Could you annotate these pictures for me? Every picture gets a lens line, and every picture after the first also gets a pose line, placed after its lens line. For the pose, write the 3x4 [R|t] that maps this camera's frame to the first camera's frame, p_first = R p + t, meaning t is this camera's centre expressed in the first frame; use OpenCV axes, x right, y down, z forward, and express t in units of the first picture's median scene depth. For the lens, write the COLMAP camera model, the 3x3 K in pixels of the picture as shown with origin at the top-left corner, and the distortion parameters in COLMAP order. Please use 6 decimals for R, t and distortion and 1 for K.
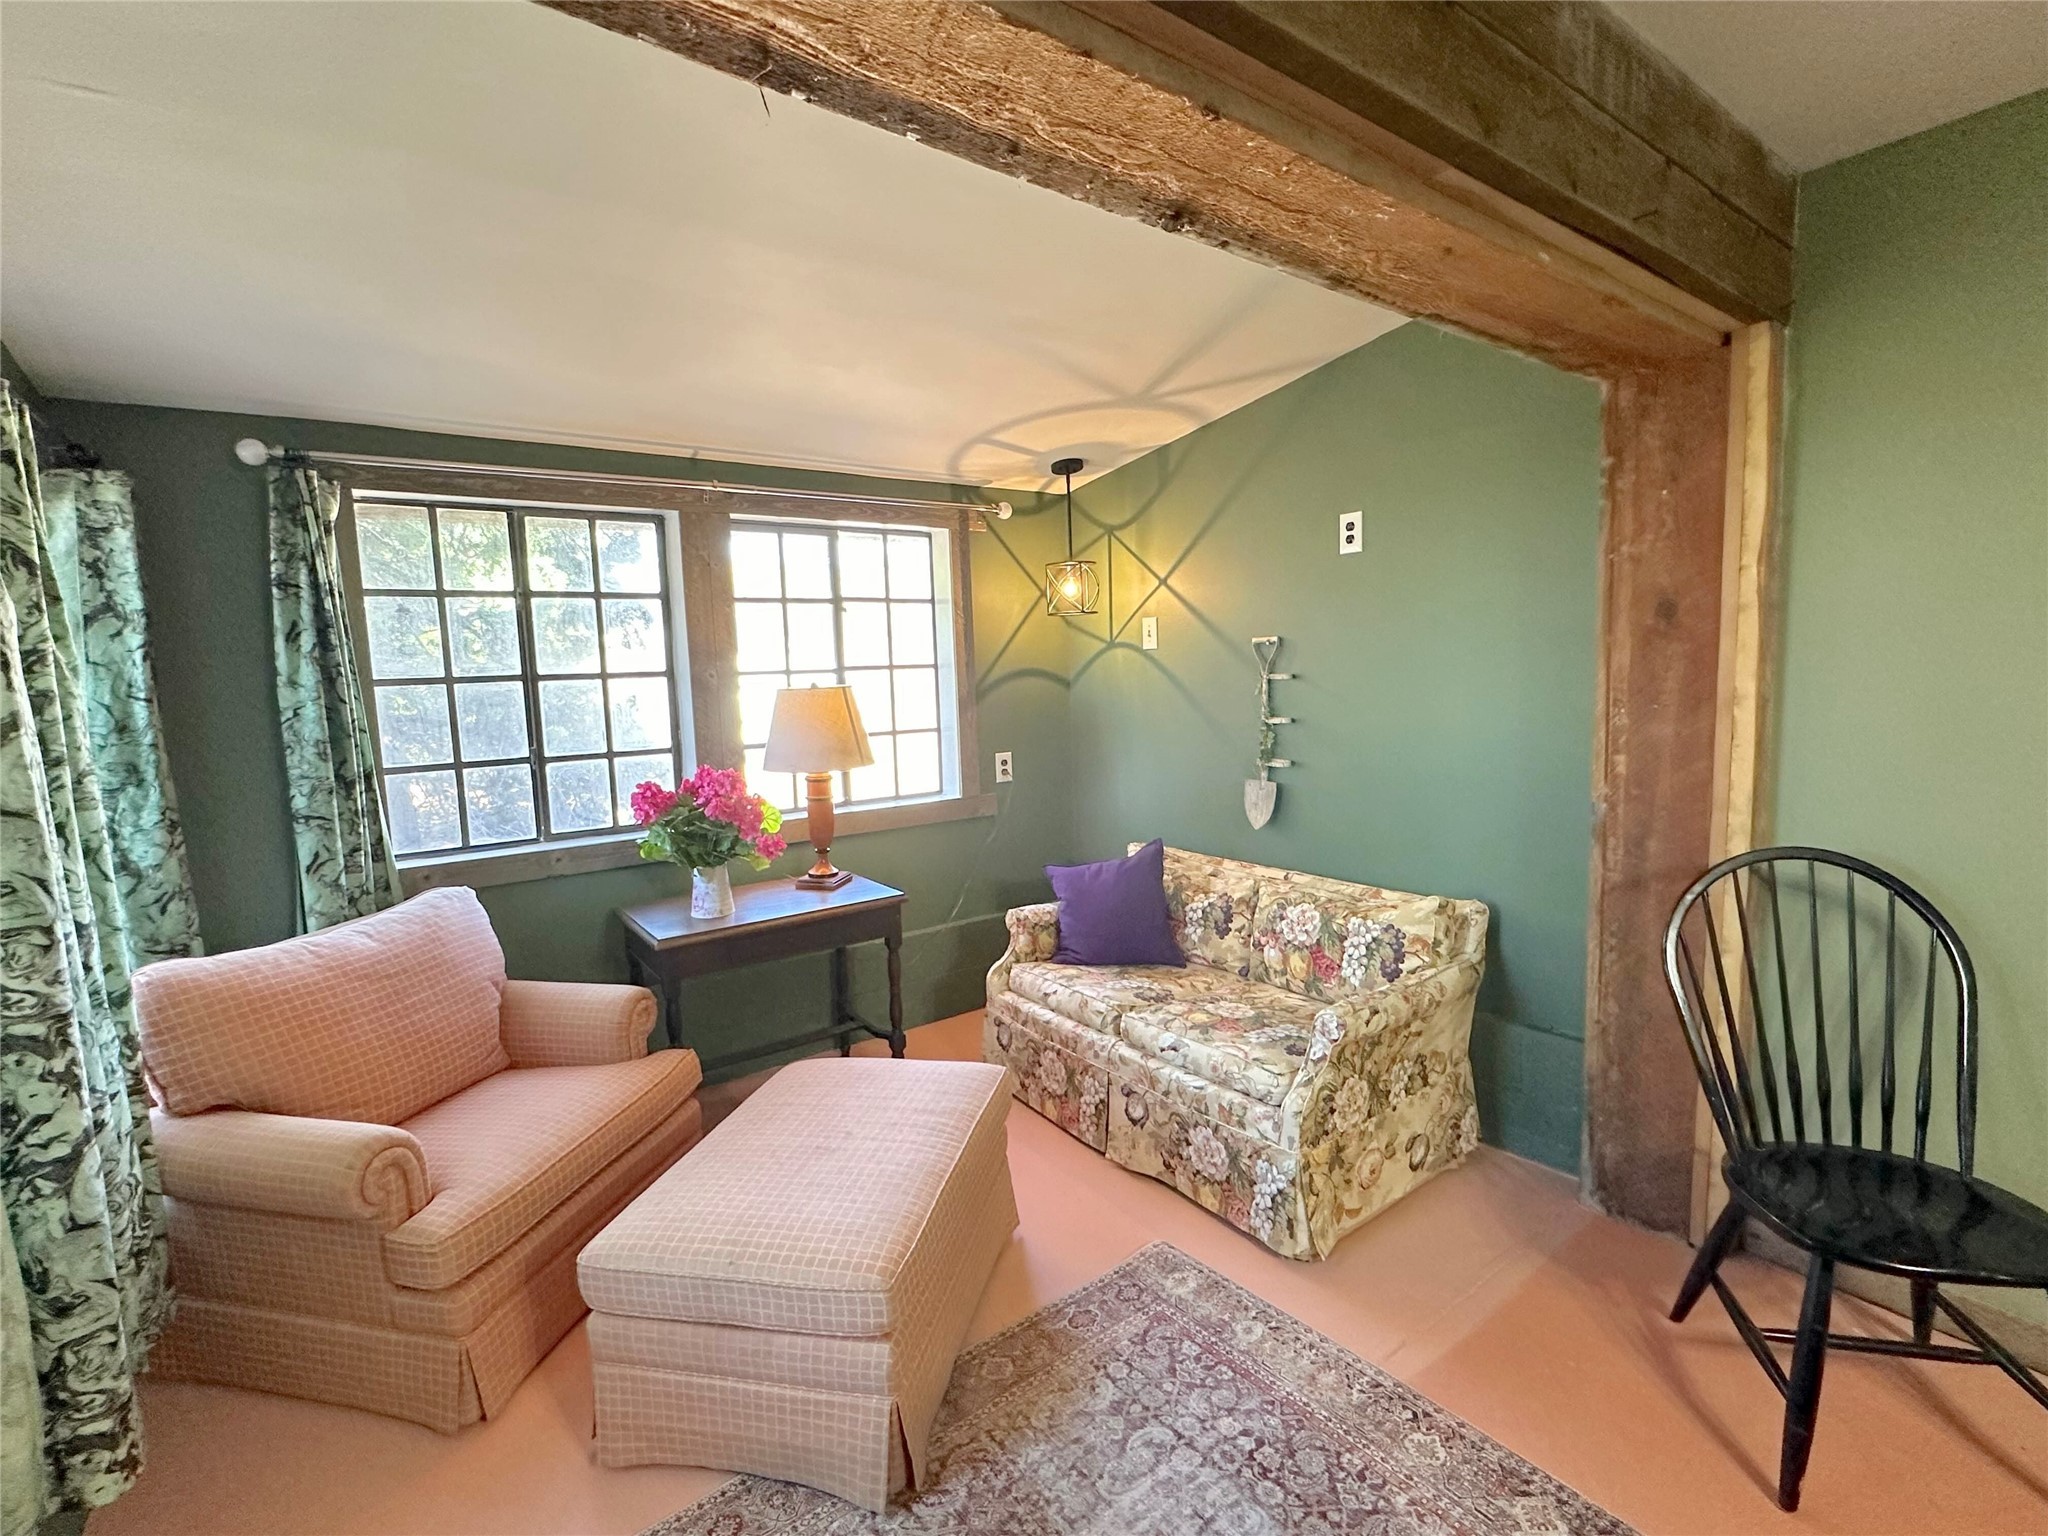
lens RADIAL K [[933.7, 0, 1022.4], [0, 933.7, 769.5], [0, 0, 1]] dist [-0.000577, 0.000031]
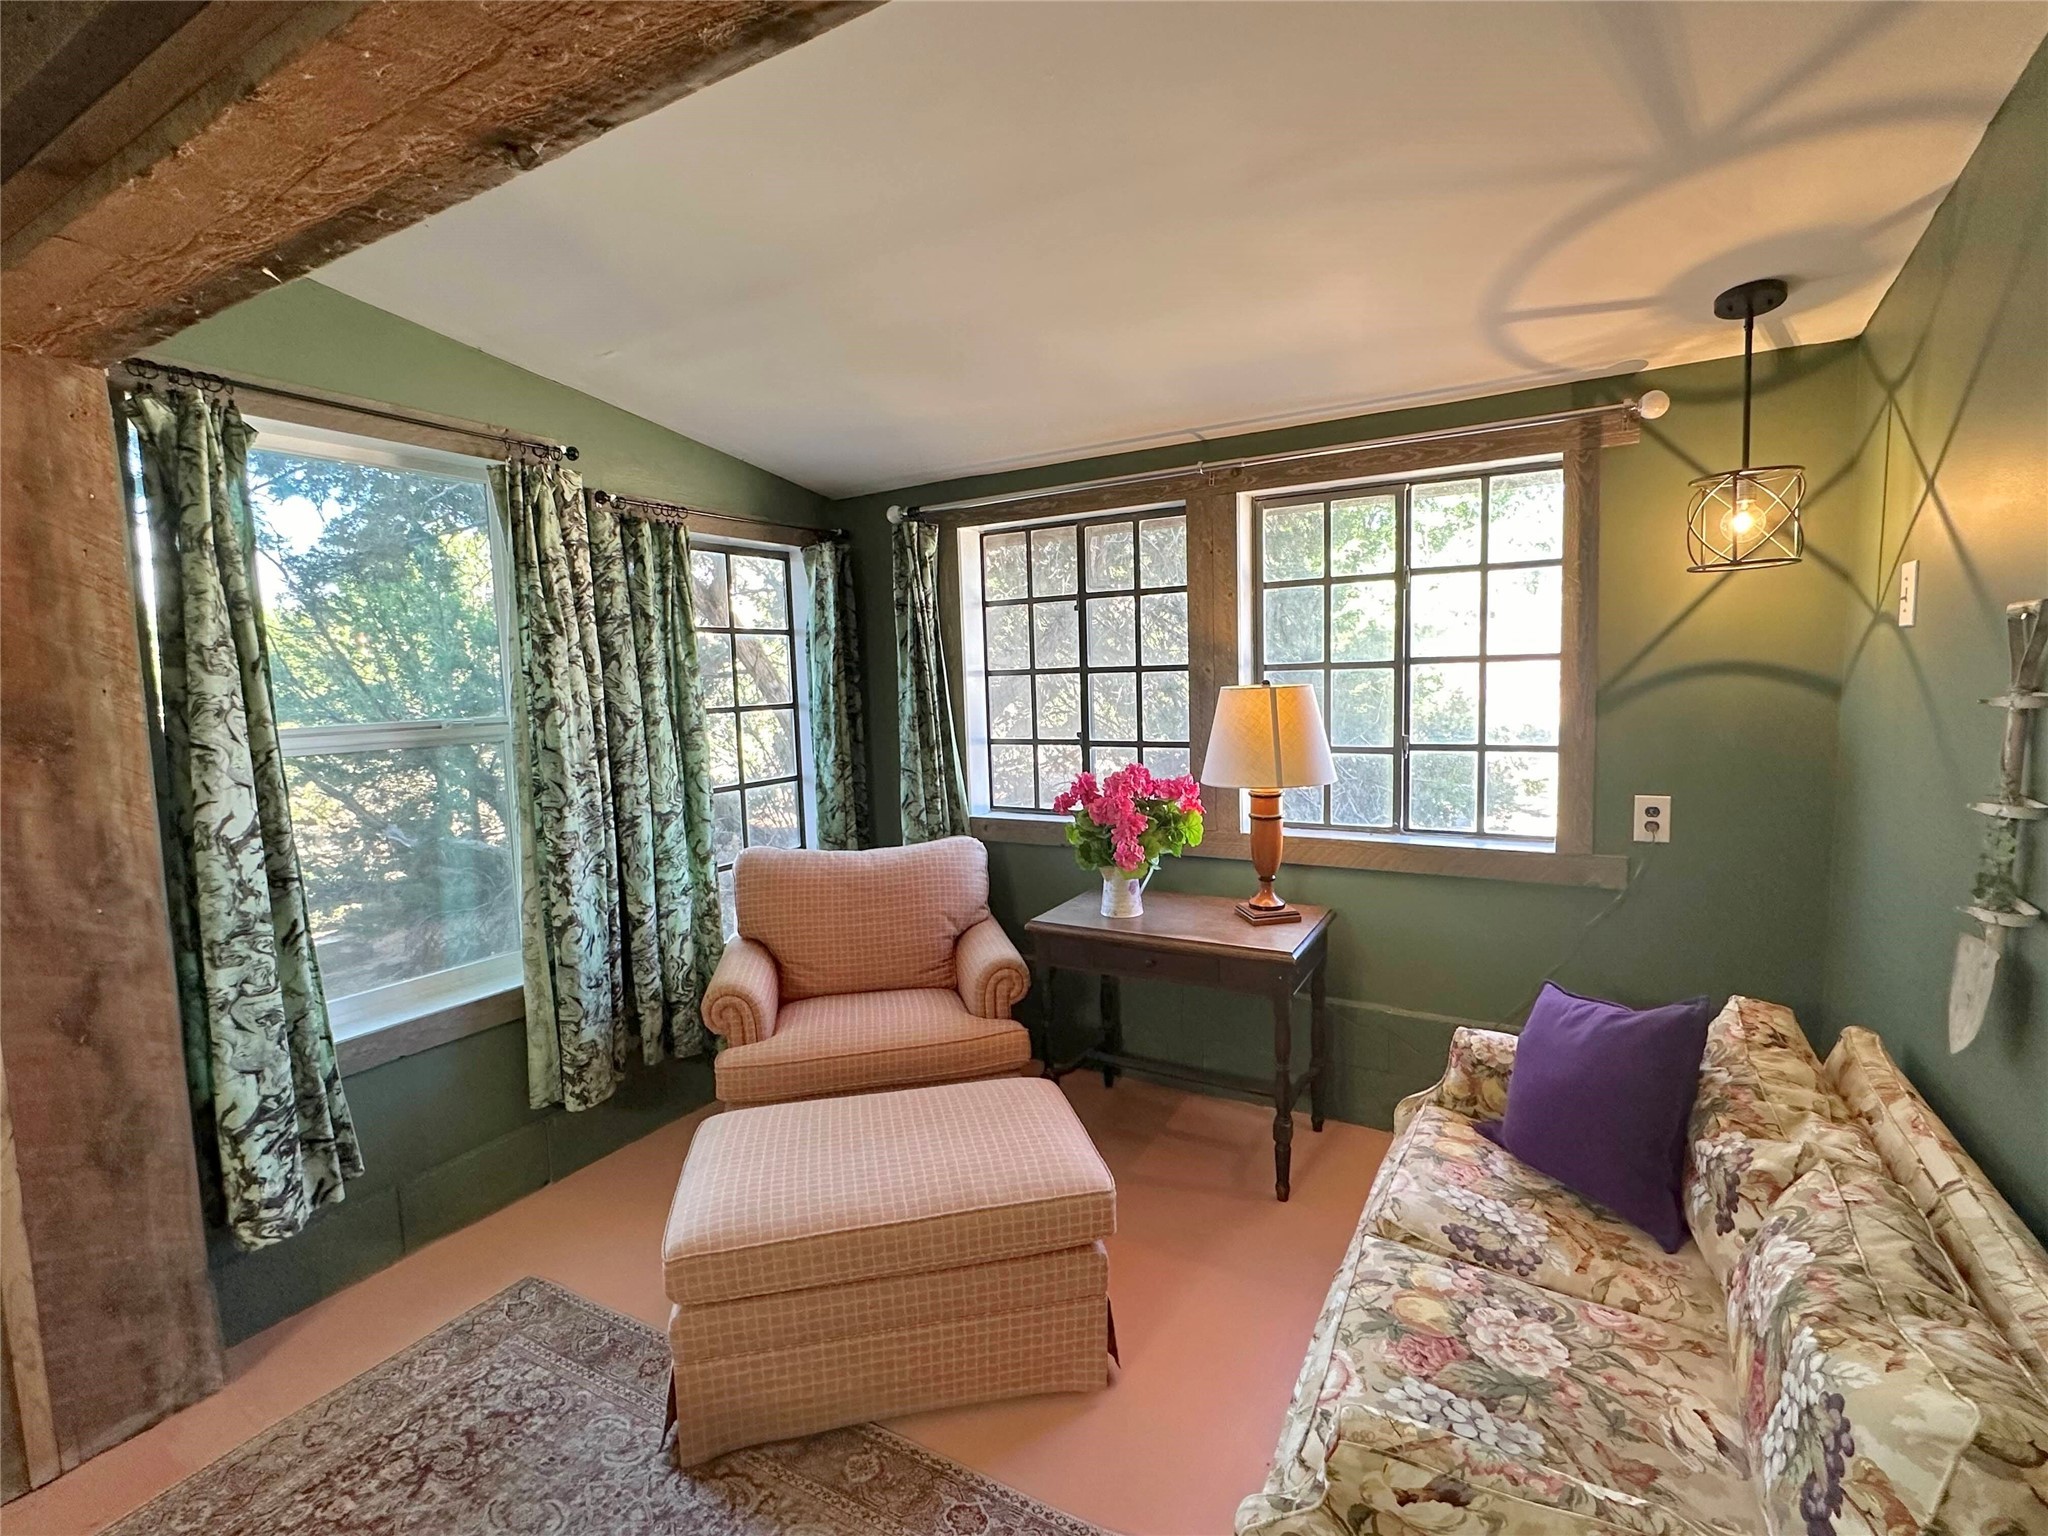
lens RADIAL K [[933.7, 0, 1022.4], [0, 933.7, 769.5], [0, 0, 1]] dist [-0.000577, 0.000031]
pose [[0.409313, 0.115368, -0.905071, 0.541298], [-0.083015, 0.992568, 0.088978, -0.081742], [0.908610, 0.038714, 0.415848, 0.520443]]
